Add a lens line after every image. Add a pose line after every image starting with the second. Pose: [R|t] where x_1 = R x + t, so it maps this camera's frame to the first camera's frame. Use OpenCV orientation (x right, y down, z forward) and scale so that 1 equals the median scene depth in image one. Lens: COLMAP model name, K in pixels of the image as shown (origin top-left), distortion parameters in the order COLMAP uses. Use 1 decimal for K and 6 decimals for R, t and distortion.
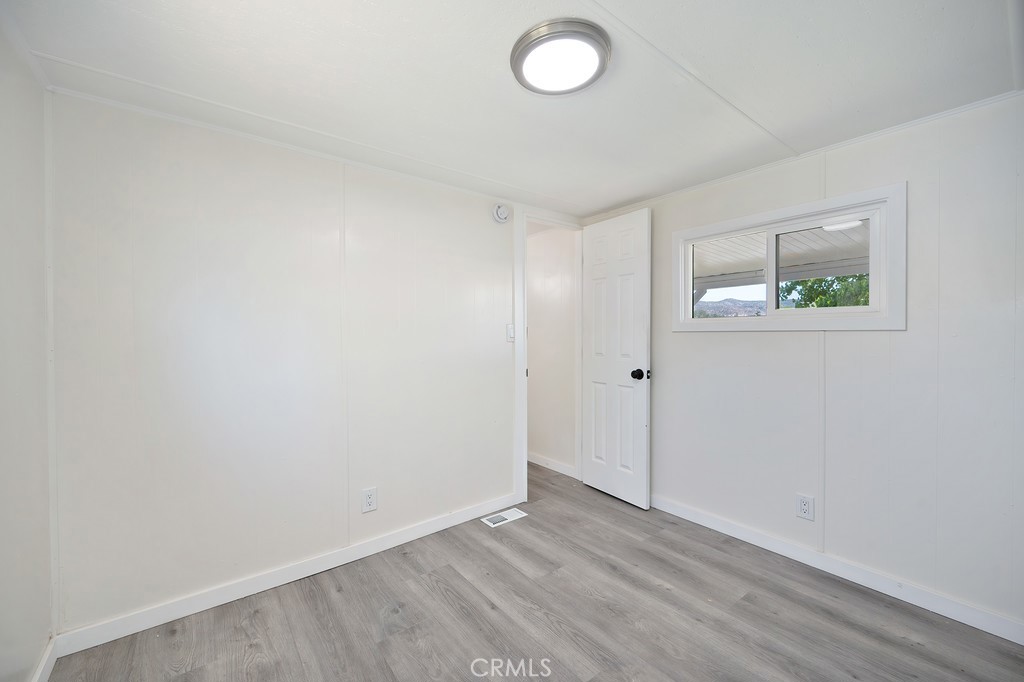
lens RADIAL K [[406.7, 0, 515.3], [0, 406.7, 340.7], [0, 0, 1]] dist [-0.000502, -0.000361]
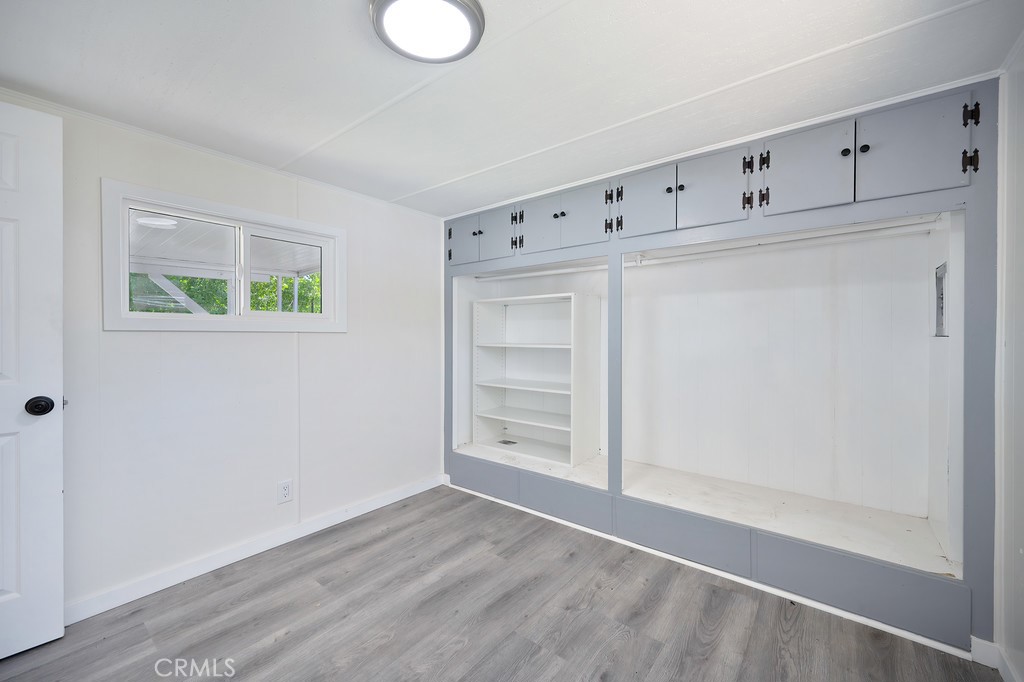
lens RADIAL K [[406.7, 0, 505.7], [0, 406.7, 337.6], [0, 0, 1]] dist [-0.000502, -0.000361]
pose [[-0.214712, 0.000816, 0.976677, -0.538266], [0.018163, 0.999830, 0.003158, -0.001310], [-0.976508, 0.018418, -0.214690, 0.704754]]
